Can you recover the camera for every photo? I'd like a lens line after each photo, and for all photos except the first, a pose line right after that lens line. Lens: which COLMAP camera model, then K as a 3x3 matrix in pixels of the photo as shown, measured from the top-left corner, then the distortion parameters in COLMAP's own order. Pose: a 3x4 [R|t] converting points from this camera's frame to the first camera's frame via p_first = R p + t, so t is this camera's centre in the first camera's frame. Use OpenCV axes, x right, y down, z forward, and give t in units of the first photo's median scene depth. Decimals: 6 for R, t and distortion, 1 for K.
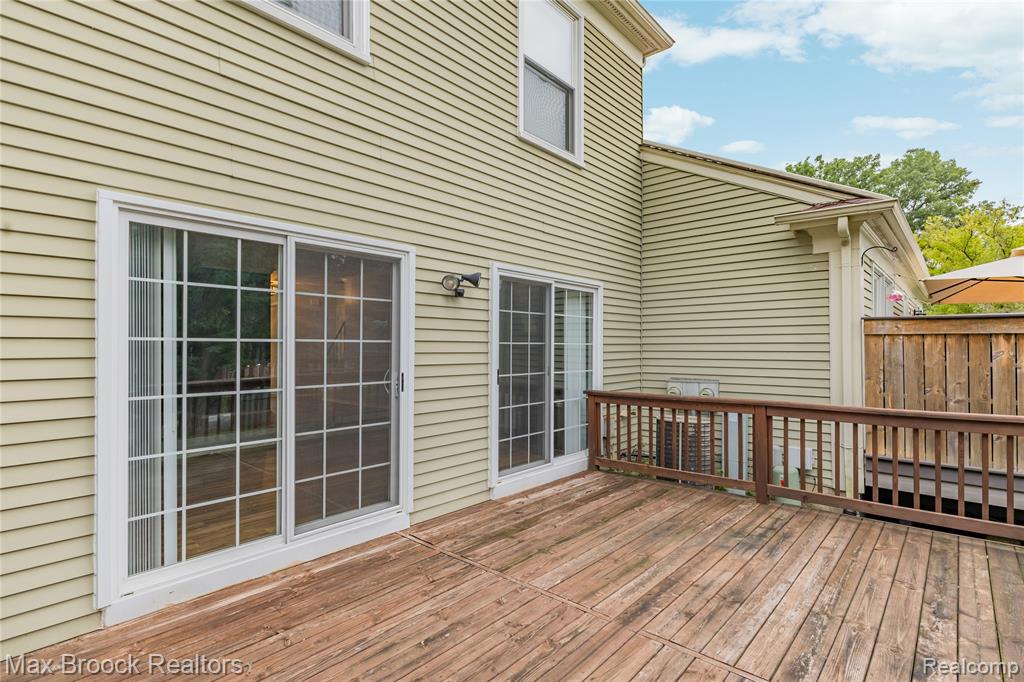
lens RADIAL K [[489.9, 0, 508.2], [0, 489.9, 344.8], [0, 0, 1]] dist [-0.000474, -0.000232]
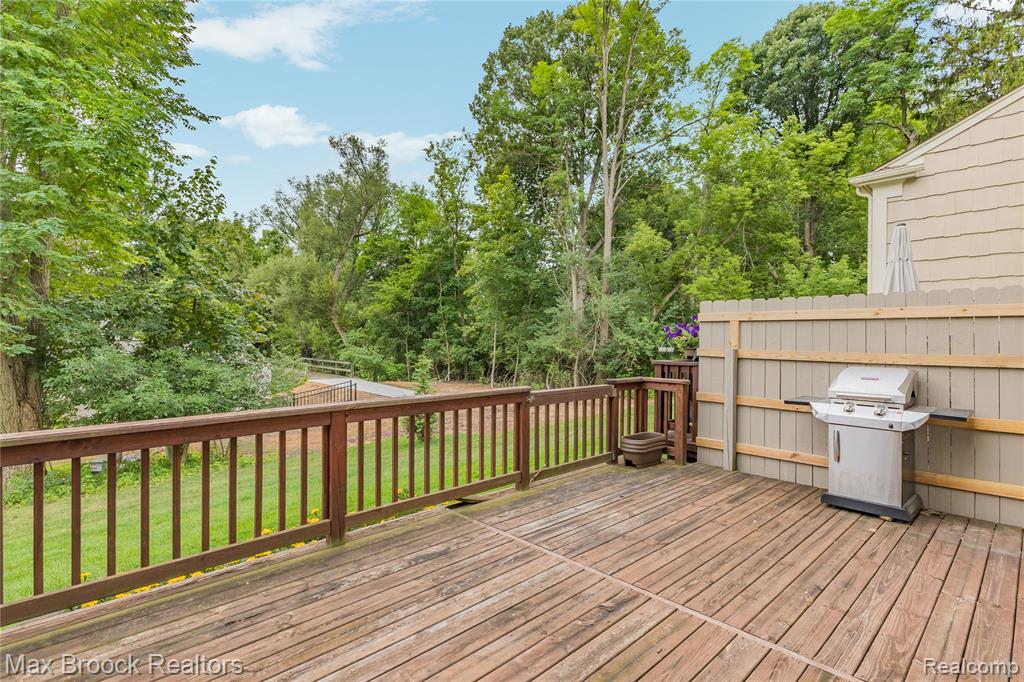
lens RADIAL K [[482.3, 0, 516.5], [0, 482.3, 342.6], [0, 0, 1]] dist [-0.007795, -0.000286]
pose [[-0.997544, -0.000364, 0.070041, 0.391067], [-0.000292, 0.999999, 0.001045, 0.028420], [-0.070041, 0.001022, -0.997544, 1.847743]]
